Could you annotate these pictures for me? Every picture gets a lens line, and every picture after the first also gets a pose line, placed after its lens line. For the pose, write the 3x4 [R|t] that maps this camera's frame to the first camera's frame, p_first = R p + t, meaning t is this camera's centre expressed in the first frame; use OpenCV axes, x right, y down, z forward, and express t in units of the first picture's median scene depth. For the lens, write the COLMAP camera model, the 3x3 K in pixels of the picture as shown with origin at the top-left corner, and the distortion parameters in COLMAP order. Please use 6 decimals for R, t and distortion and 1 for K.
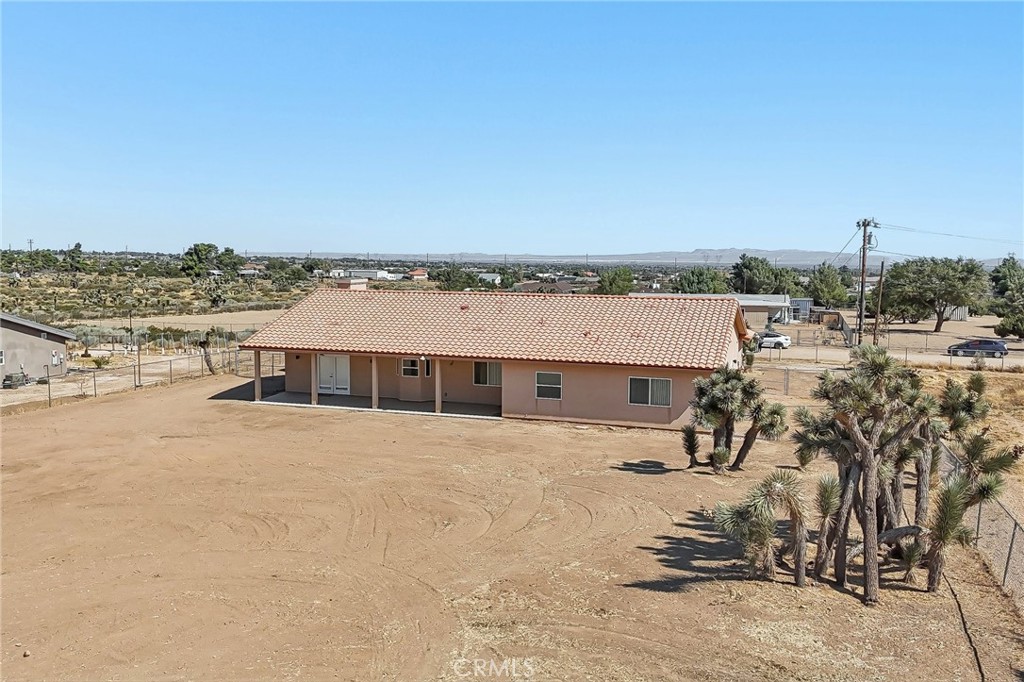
lens RADIAL K [[891.0, 0, 514.2], [0, 891.0, 340.7], [0, 0, 1]] dist [0.115736, -0.184140]
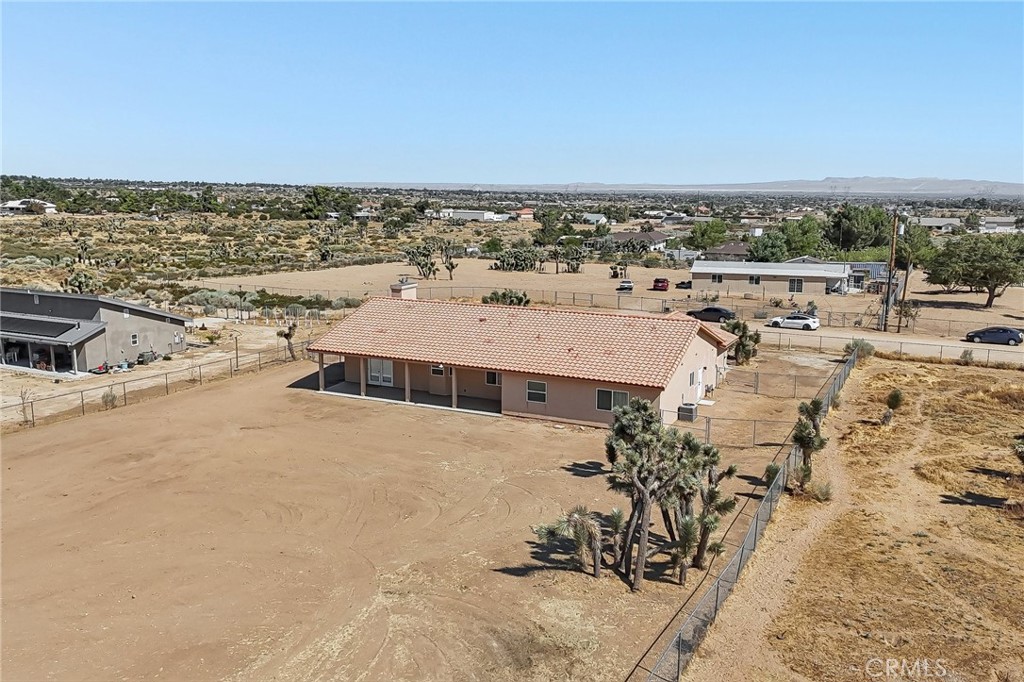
lens RADIAL K [[891.0, 0, 514.2], [0, 891.0, 340.7], [0, 0, 1]] dist [0.115736, -0.184140]
pose [[0.991664, 0.021333, -0.127074, 0.160749], [-0.011500, 0.996917, 0.077615, -0.115700], [0.128338, -0.075506, 0.988852, -0.240911]]
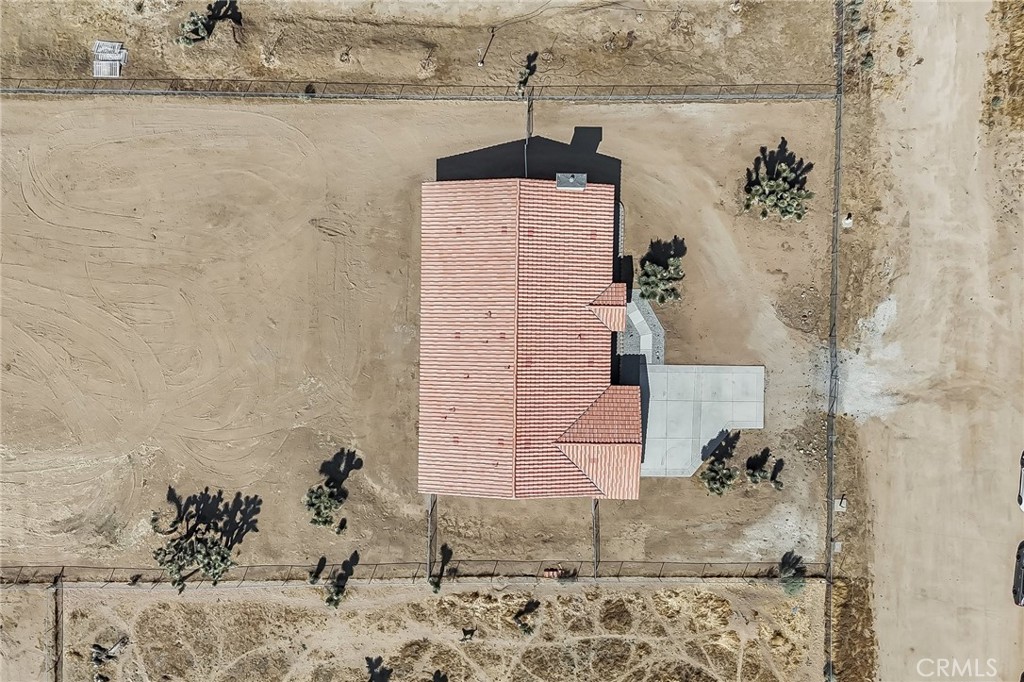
lens RADIAL K [[891.0, 0, 514.2], [0, 891.0, 340.7], [0, 0, 1]] dist [0.115736, -0.184140]
pose [[0.305752, 0.952100, 0.004557, -0.010361], [-0.094972, 0.025735, 0.995147, -1.613076], [0.947363, -0.304701, 0.098291, 0.979137]]
